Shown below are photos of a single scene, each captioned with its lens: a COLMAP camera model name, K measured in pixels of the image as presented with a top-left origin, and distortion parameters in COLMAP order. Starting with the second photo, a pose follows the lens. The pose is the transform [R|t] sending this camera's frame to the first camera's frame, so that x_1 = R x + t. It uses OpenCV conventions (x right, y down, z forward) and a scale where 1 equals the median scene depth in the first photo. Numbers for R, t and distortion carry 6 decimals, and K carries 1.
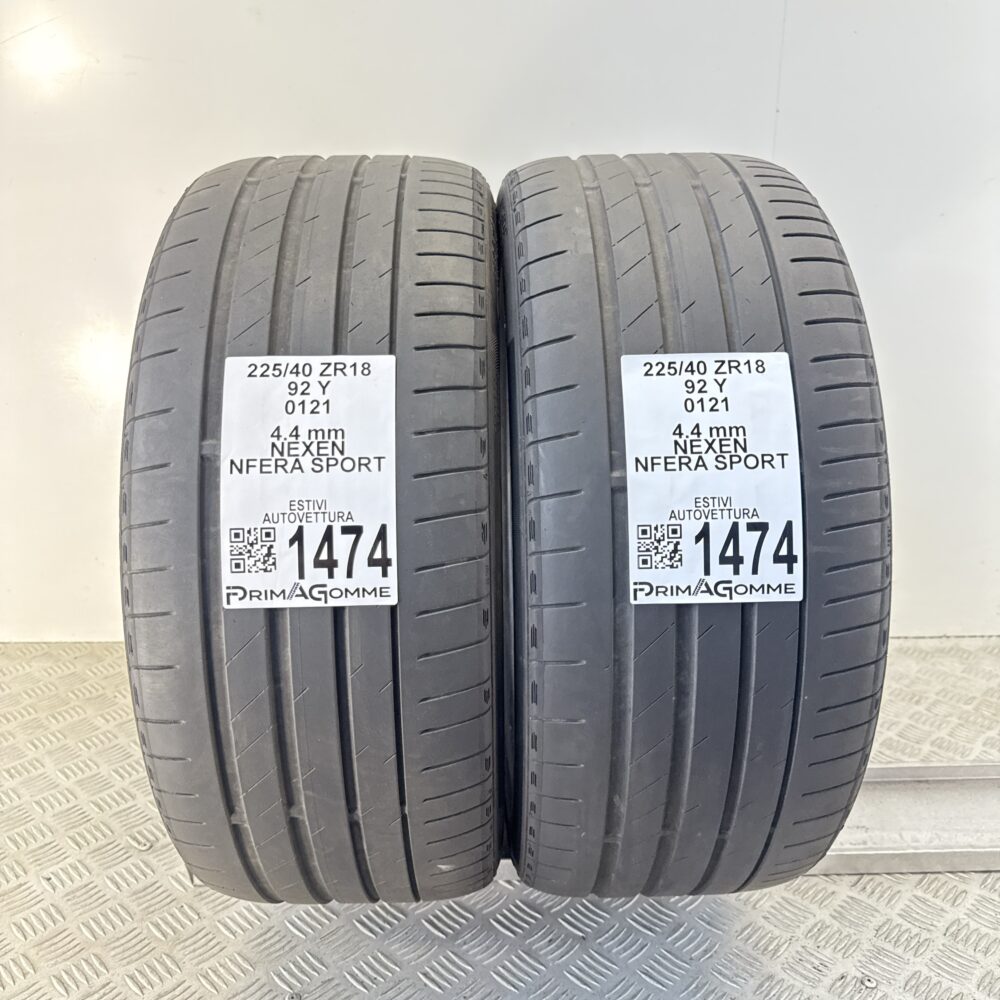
lens RADIAL K [[939.0, 0, 500.0], [0, 939.0, 500.0], [0, 0, 1]] dist [0.190024, -0.448115]
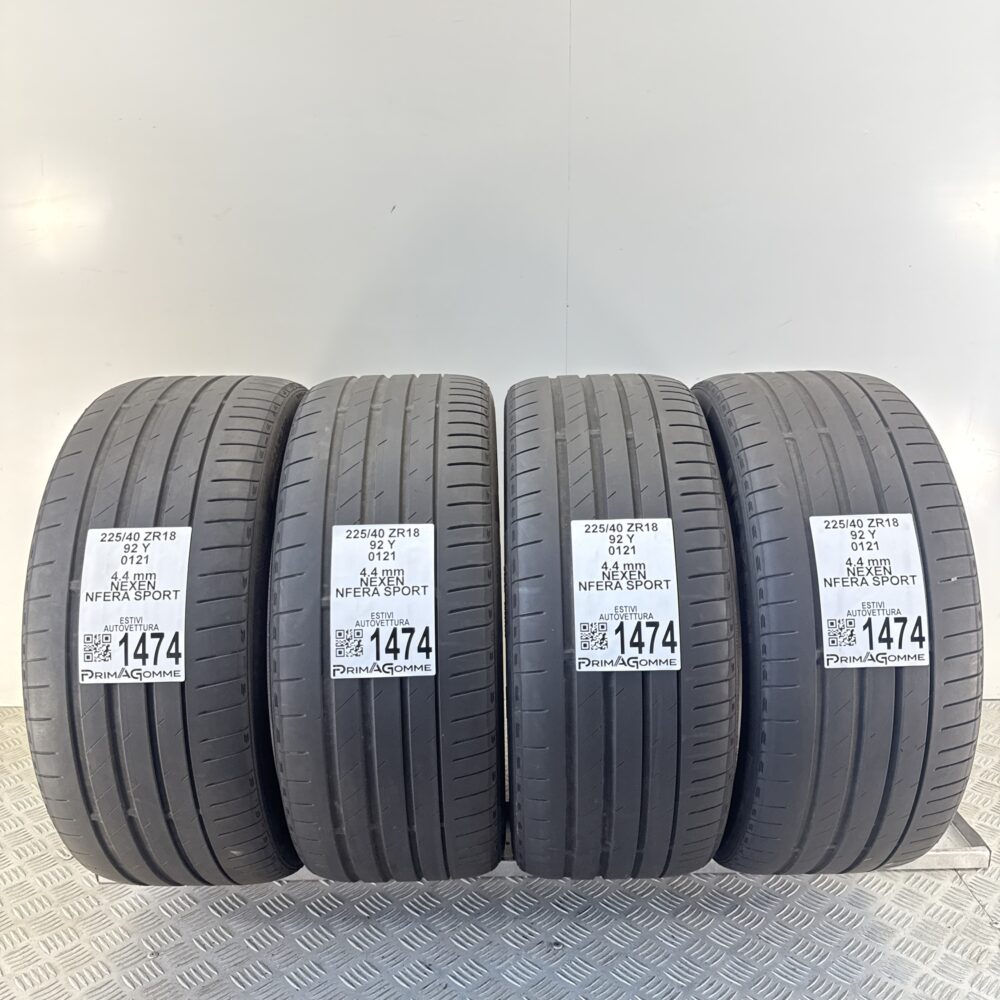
lens RADIAL K [[939.0, 0, 500.0], [0, 939.0, 500.0], [0, 0, 1]] dist [0.190024, -0.448115]
pose [[0.999995, -0.003079, -0.000859, 0.432233], [0.003007, 0.997228, -0.074351, -0.075936], [0.001085, 0.074348, 0.997232, -0.665481]]
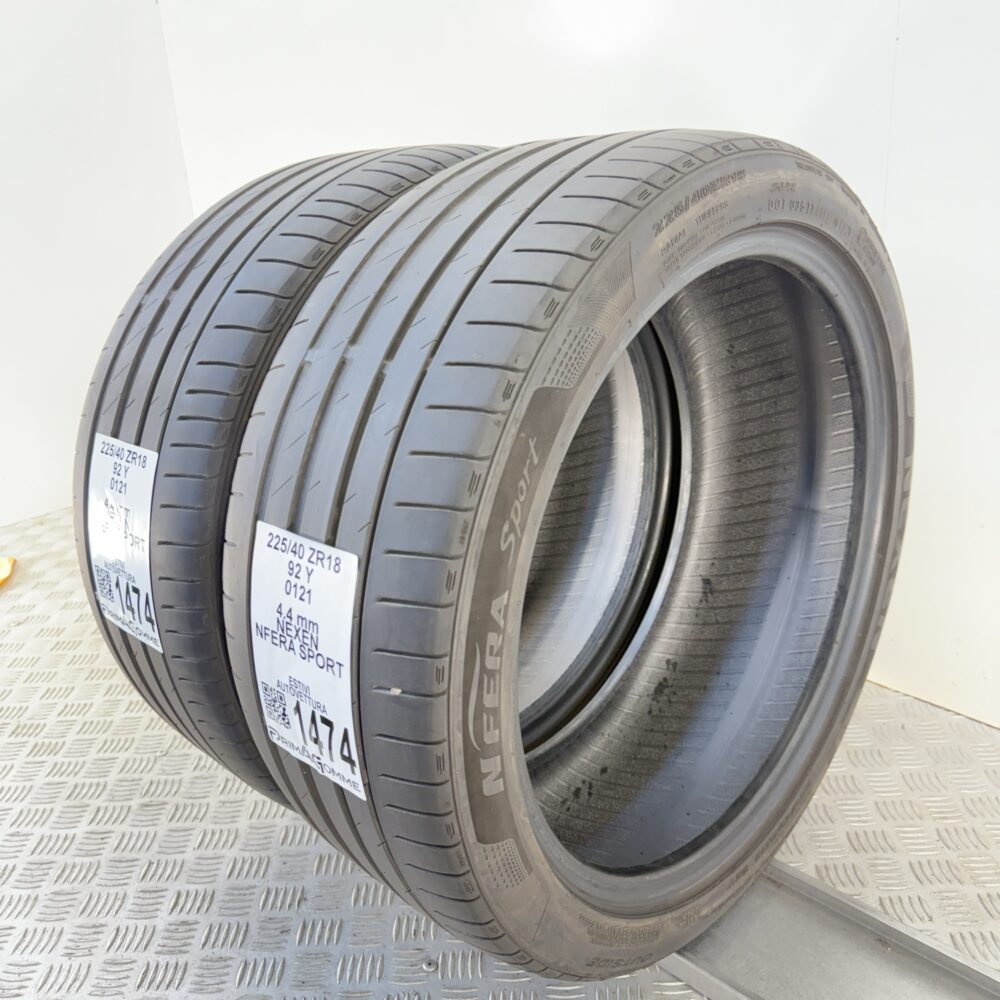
lens RADIAL K [[939.0, 0, 500.0], [0, 939.0, 500.0], [0, 0, 1]] dist [0.190024, -0.448115]
pose [[0.697750, 0.208492, -0.685329, 1.029823], [0.061499, 0.935740, 0.347287, -0.523874], [0.713696, -0.284467, 0.640091, 0.553832]]
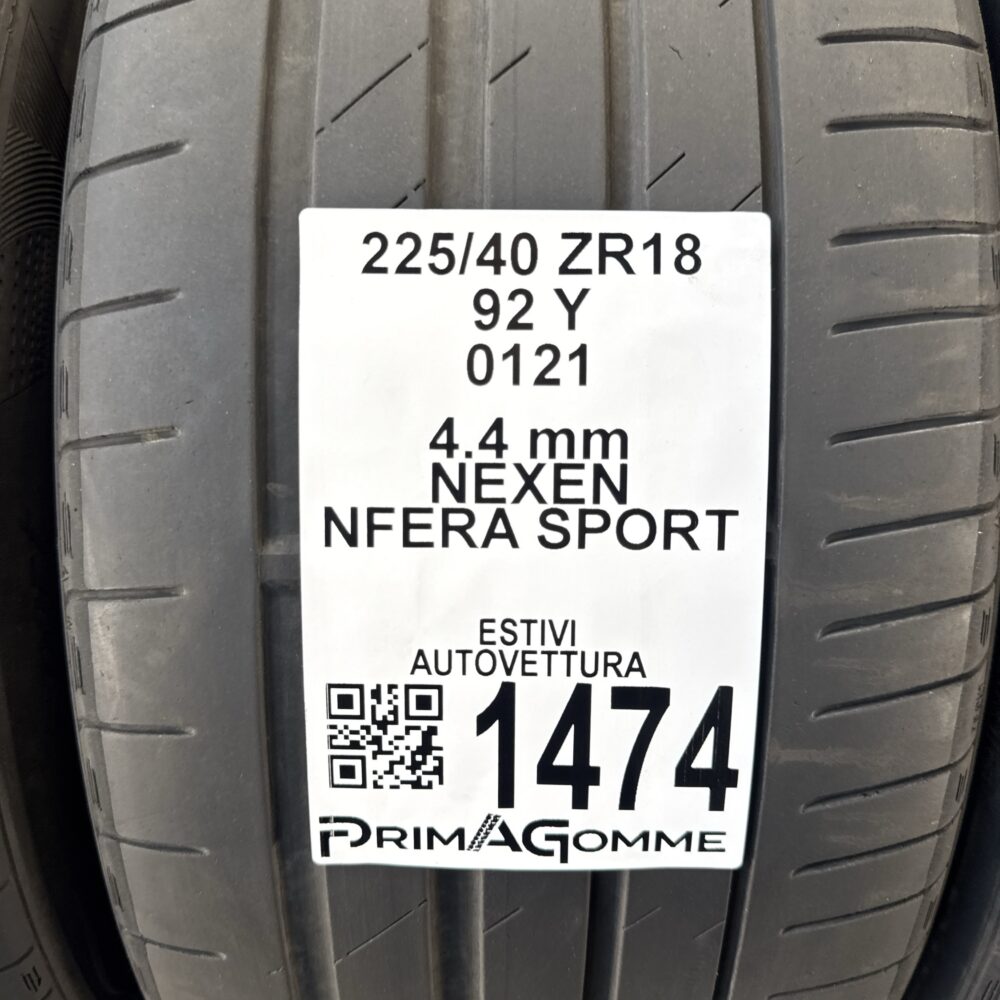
lens RADIAL K [[939.0, 0, 500.0], [0, 939.0, 500.0], [0, 0, 1]] dist [0.190024, -0.448115]
pose [[0.998916, 0.035802, -0.029740, 0.222440], [-0.027459, 0.969258, 0.244511, -0.139849], [0.037580, -0.243430, 0.969190, 0.645386]]
